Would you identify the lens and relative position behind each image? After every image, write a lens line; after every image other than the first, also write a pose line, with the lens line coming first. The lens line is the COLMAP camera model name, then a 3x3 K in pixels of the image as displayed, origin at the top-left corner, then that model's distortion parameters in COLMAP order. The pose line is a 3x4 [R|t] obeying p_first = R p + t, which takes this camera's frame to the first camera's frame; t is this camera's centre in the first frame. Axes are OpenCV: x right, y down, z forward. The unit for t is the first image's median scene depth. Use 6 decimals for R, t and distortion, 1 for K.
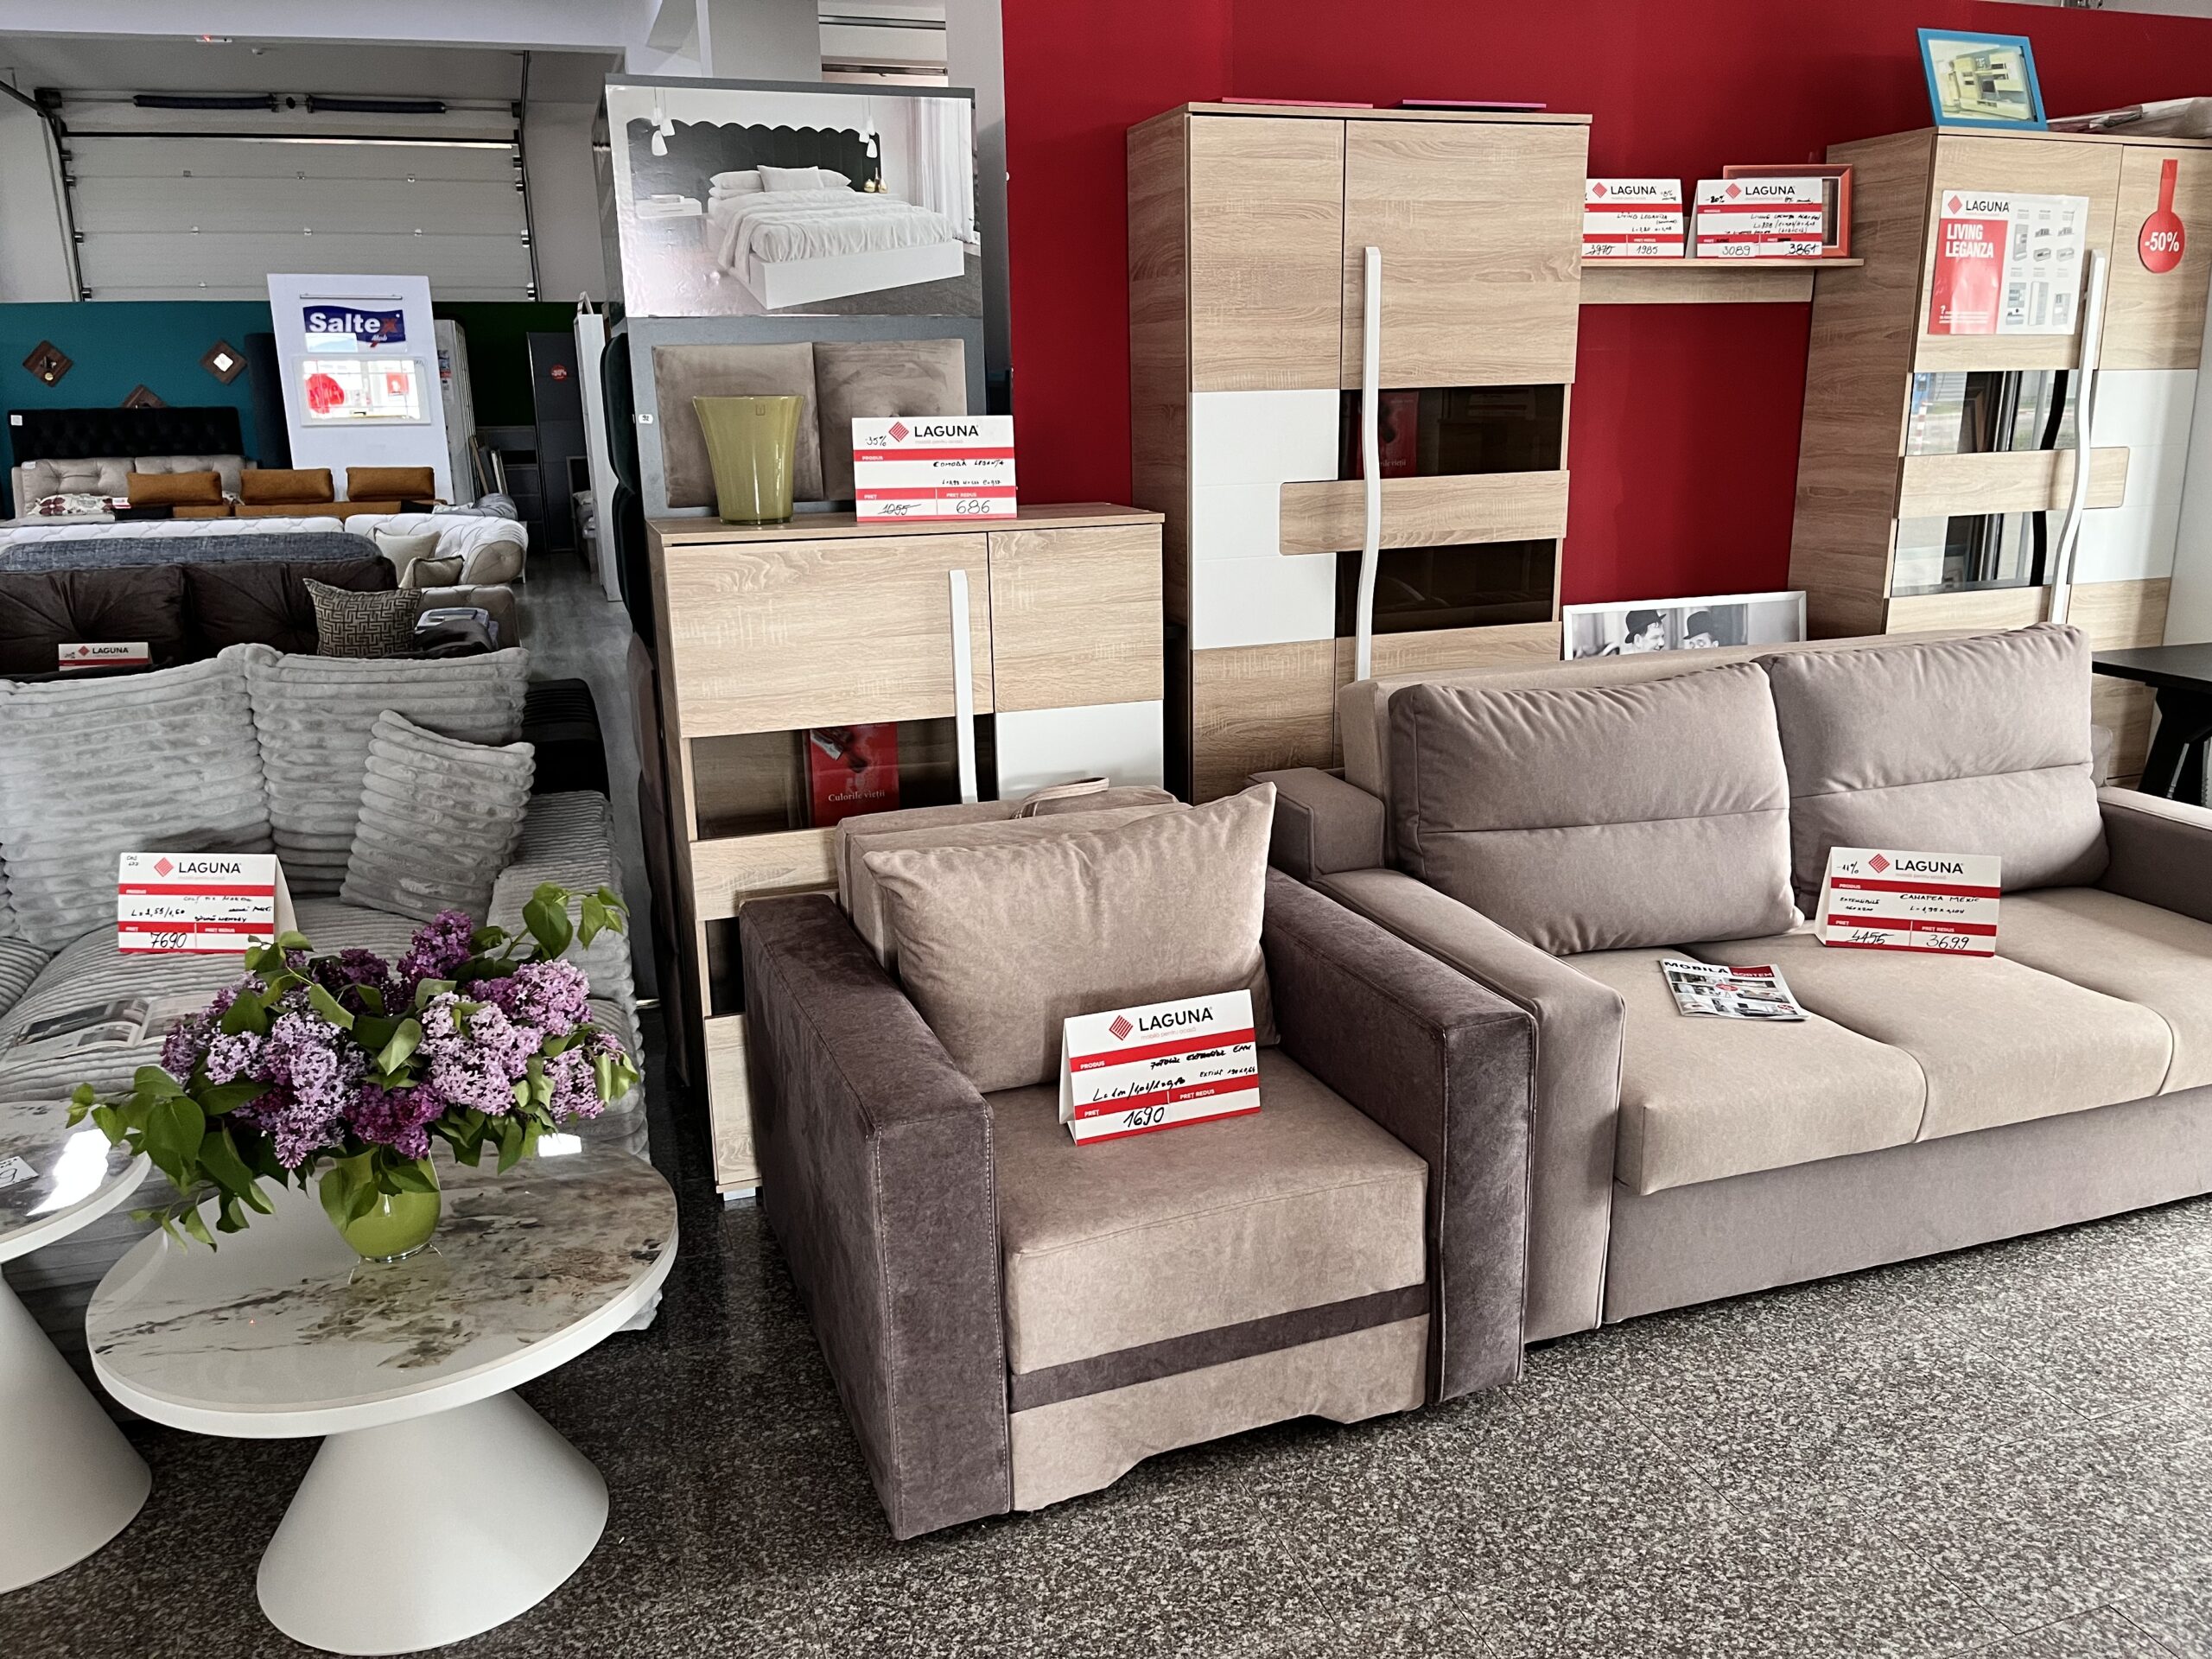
lens RADIAL K [[1688.3, 0, 1106.0], [0, 1688.3, 829.5], [0, 0, 1]] dist [0.066063, -0.077265]
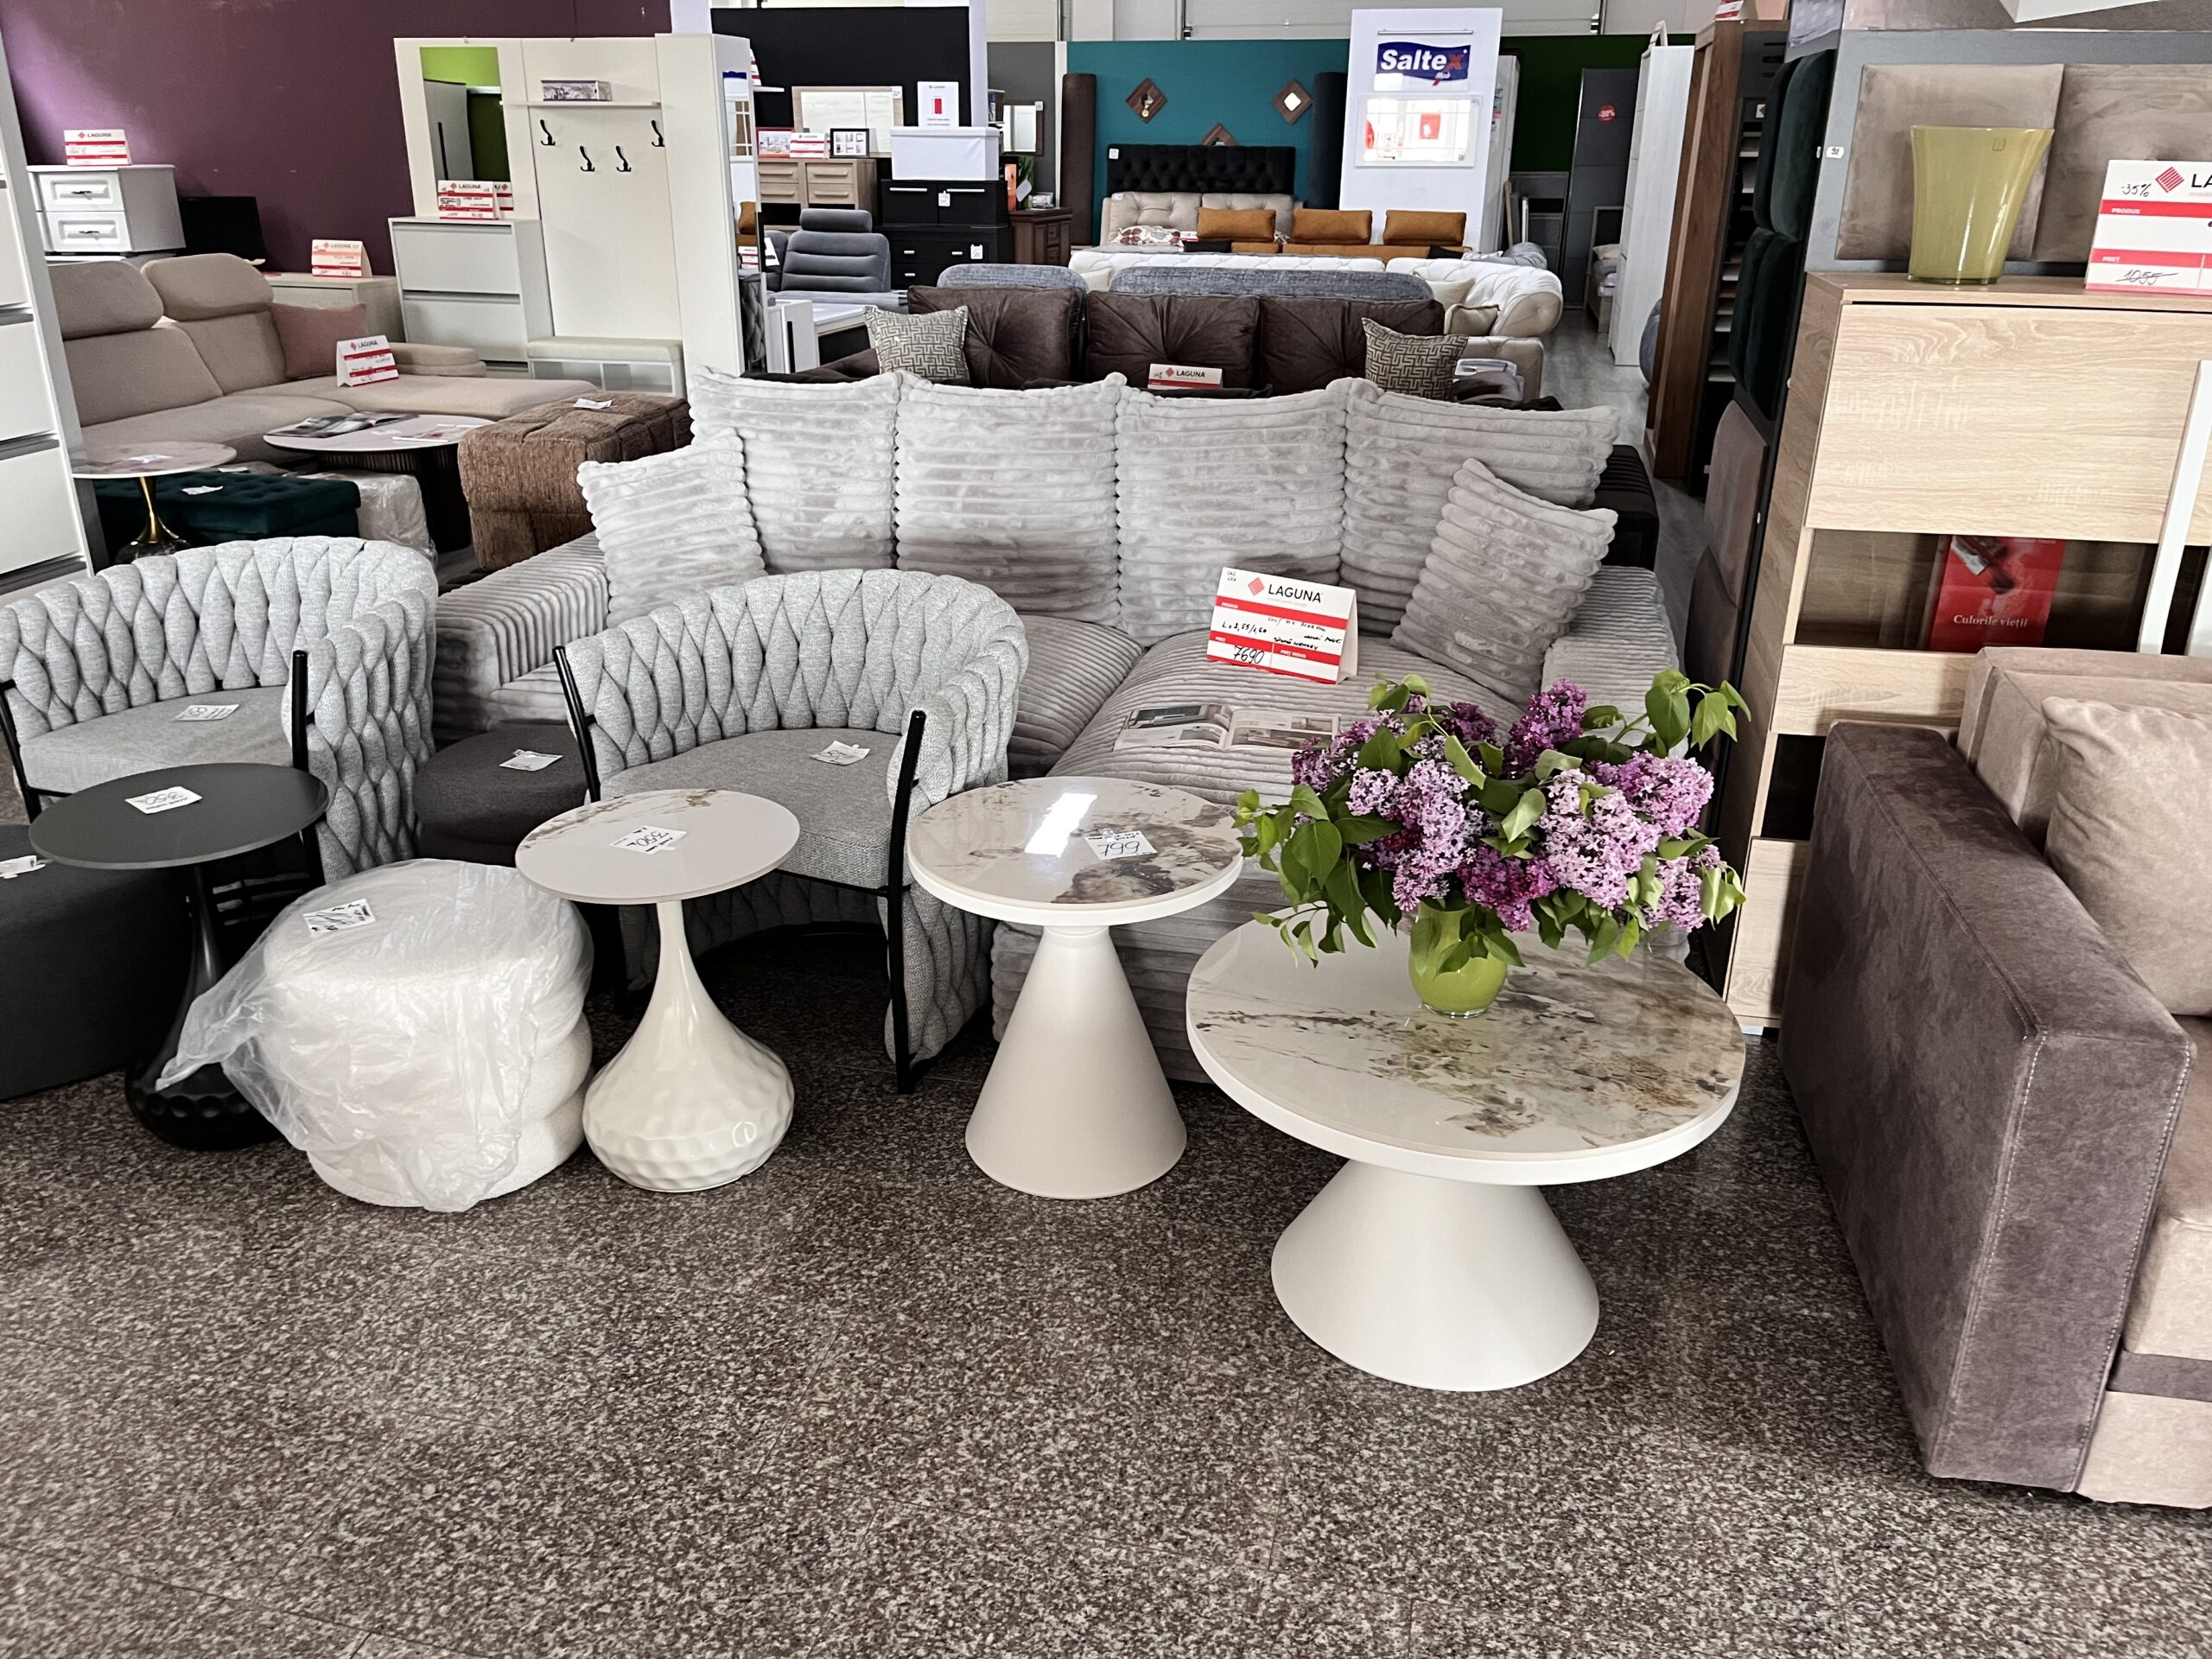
lens RADIAL K [[1688.3, 0, 1080.9], [0, 1688.3, 835.8], [0, 0, 1]] dist [0.071434, -0.103986]
pose [[0.846117, 0.222507, -0.484332, -0.103712], [-0.155043, 0.972148, 0.175757, 0.005236], [0.509949, -0.073619, 0.857048, 0.028767]]
